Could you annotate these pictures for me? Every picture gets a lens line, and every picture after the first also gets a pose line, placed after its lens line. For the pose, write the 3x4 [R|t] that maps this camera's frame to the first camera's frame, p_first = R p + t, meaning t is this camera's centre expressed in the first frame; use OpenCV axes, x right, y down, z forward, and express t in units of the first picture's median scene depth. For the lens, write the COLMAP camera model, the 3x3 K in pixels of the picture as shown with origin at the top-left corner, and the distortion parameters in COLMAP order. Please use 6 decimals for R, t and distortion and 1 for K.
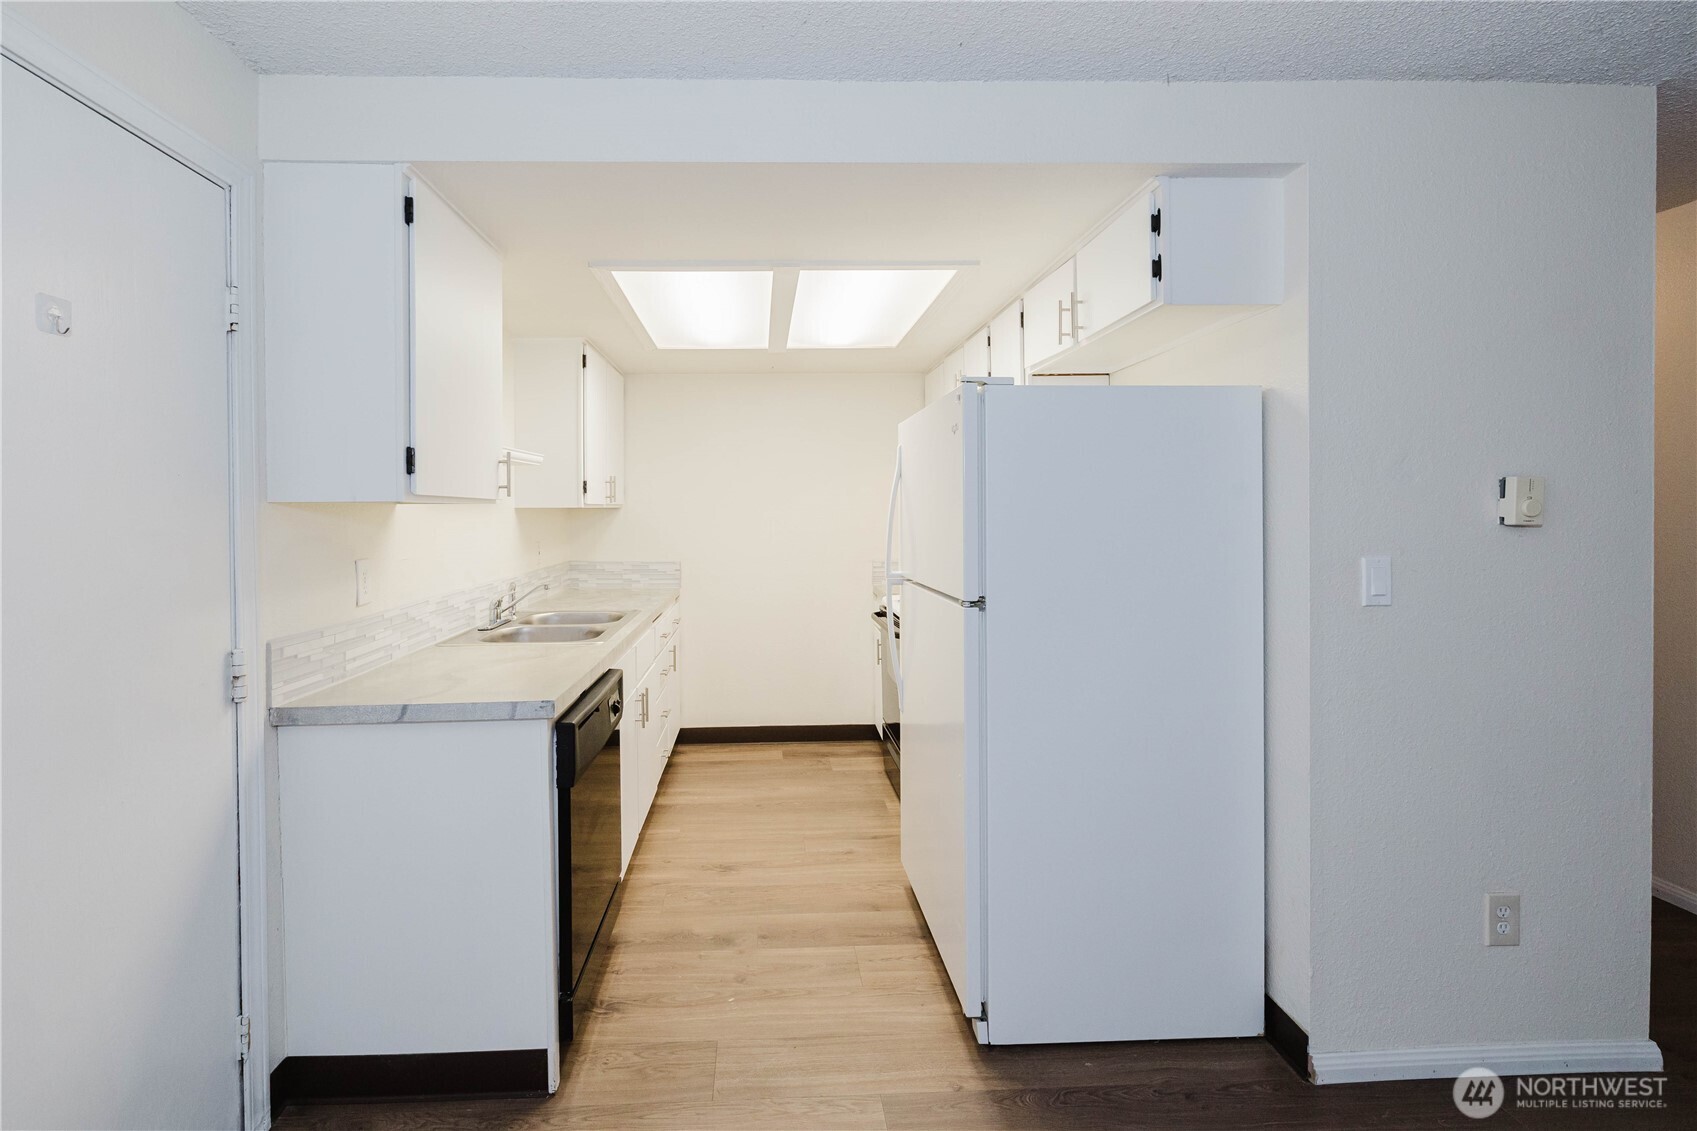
lens RADIAL K [[725.1, 0, 792.4], [0, 725.1, 517.7], [0, 0, 1]] dist [0.000302, -0.000077]
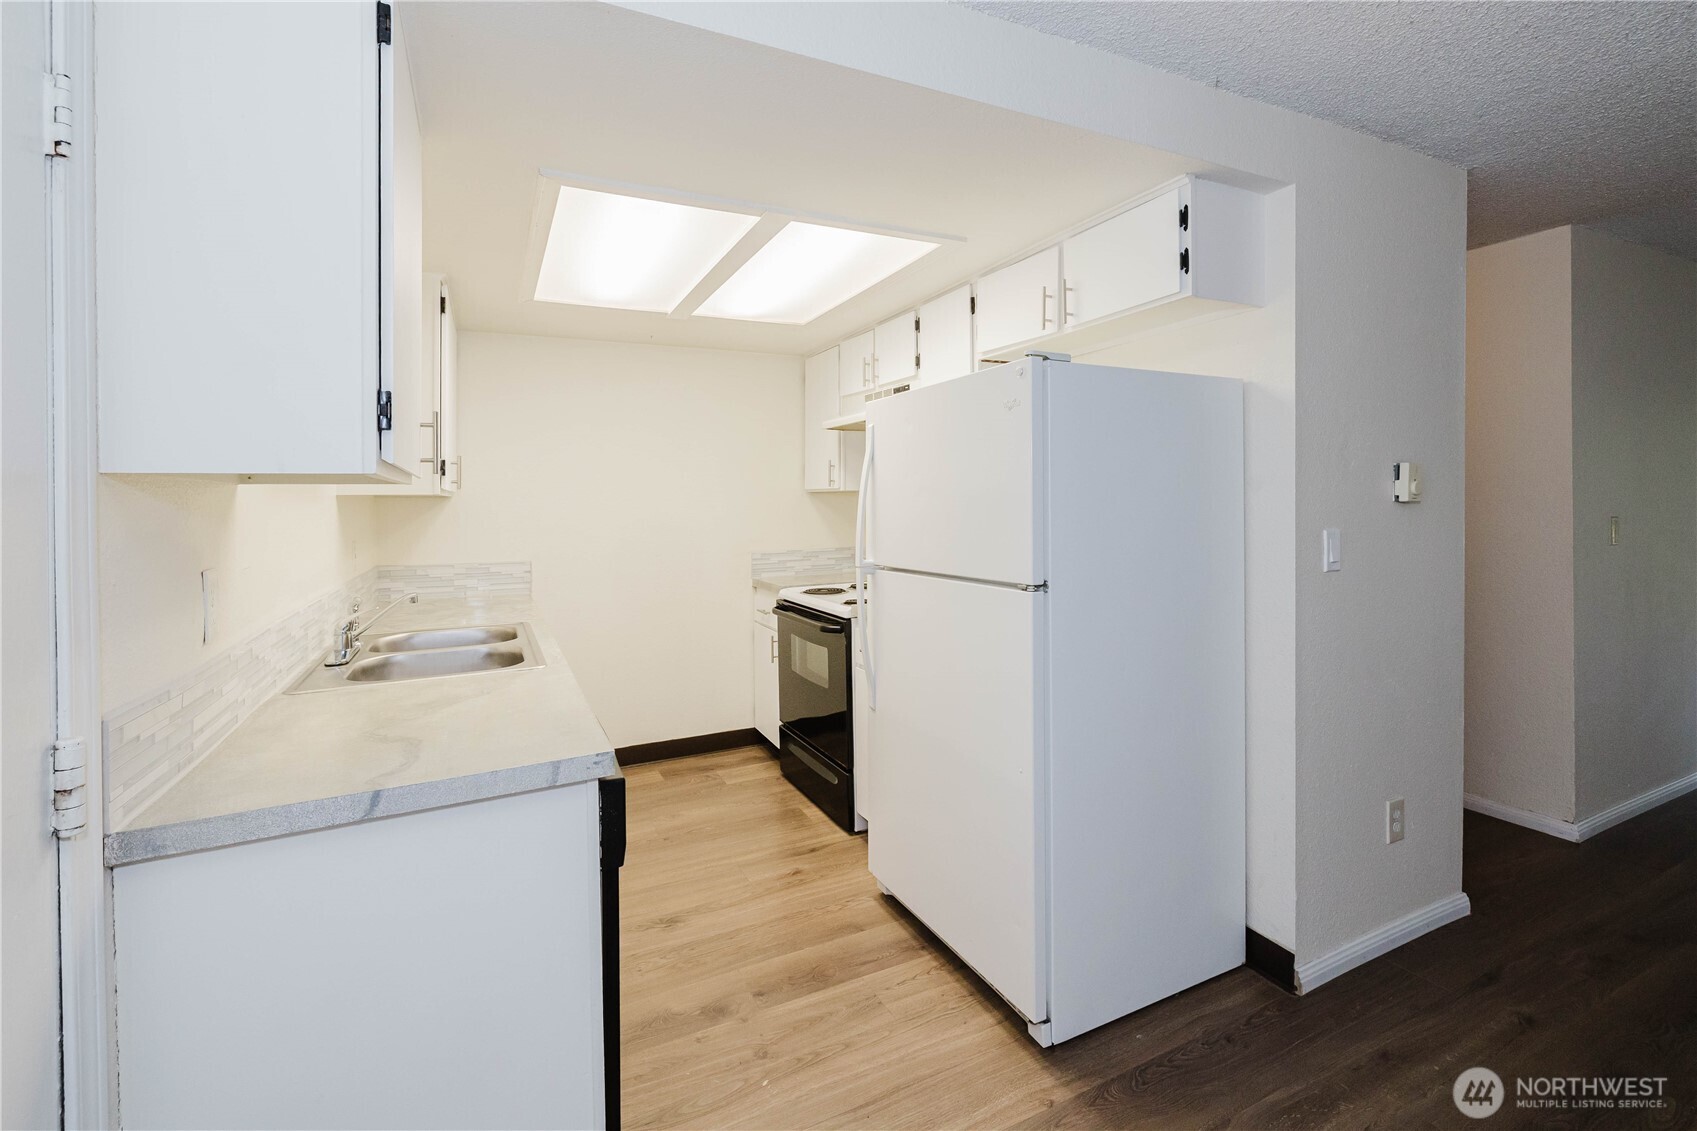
lens RADIAL K [[725.1, 0, 822.5], [0, 725.1, 506.3], [0, 0, 1]] dist [0.000302, -0.000077]
pose [[0.918894, -0.007811, 0.394426, -0.380306], [0.011010, 0.999922, -0.005849, 0.013002], [-0.394350, 0.009718, 0.918909, 0.227416]]
